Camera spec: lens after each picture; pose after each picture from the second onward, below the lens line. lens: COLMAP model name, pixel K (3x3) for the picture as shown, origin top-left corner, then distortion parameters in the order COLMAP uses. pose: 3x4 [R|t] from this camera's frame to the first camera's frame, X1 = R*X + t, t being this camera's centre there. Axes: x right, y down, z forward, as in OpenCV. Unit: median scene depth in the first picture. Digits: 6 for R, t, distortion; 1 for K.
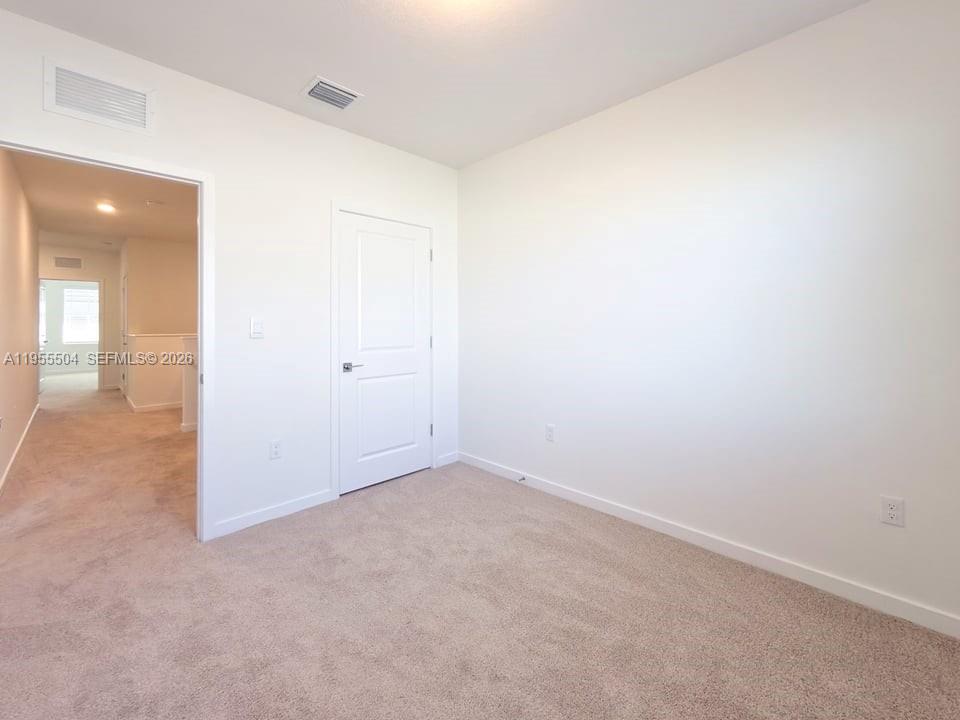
lens RADIAL K [[407.9, 0, 482.8], [0, 407.9, 317.4], [0, 0, 1]] dist [-0.002321, -0.000264]
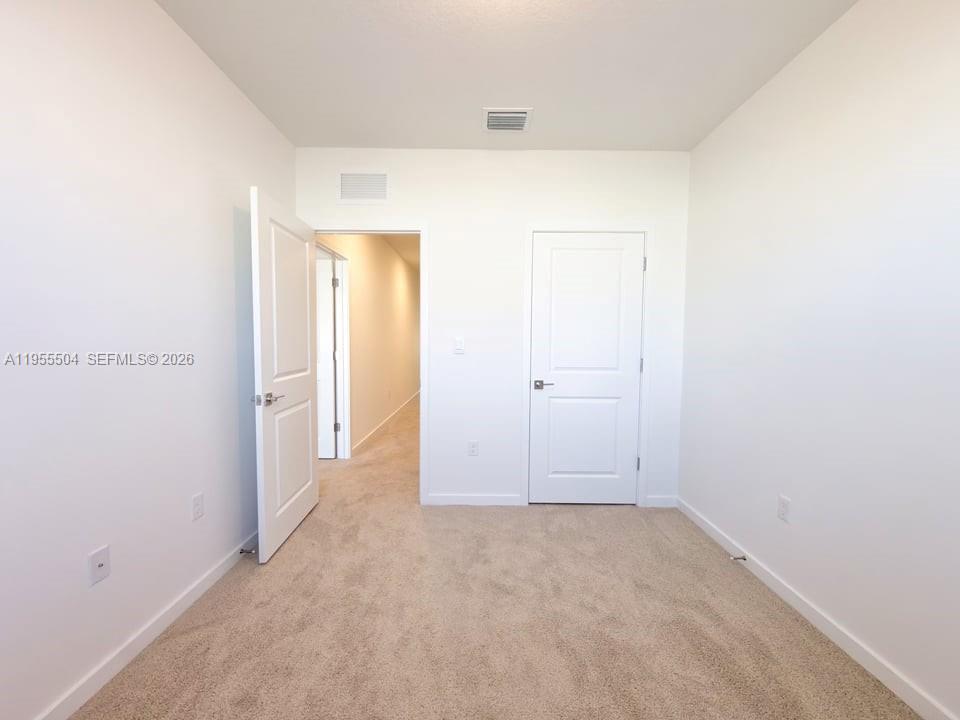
lens RADIAL K [[387.6, 0, 471.2], [0, 387.6, 356.3], [0, 0, 1]] dist [-0.004640, -0.000084]
pose [[0.708691, 0.041580, -0.704293, 0.307783], [-0.002755, 0.998417, 0.056172, -0.005744], [0.705514, -0.037868, 0.707684, 0.242196]]
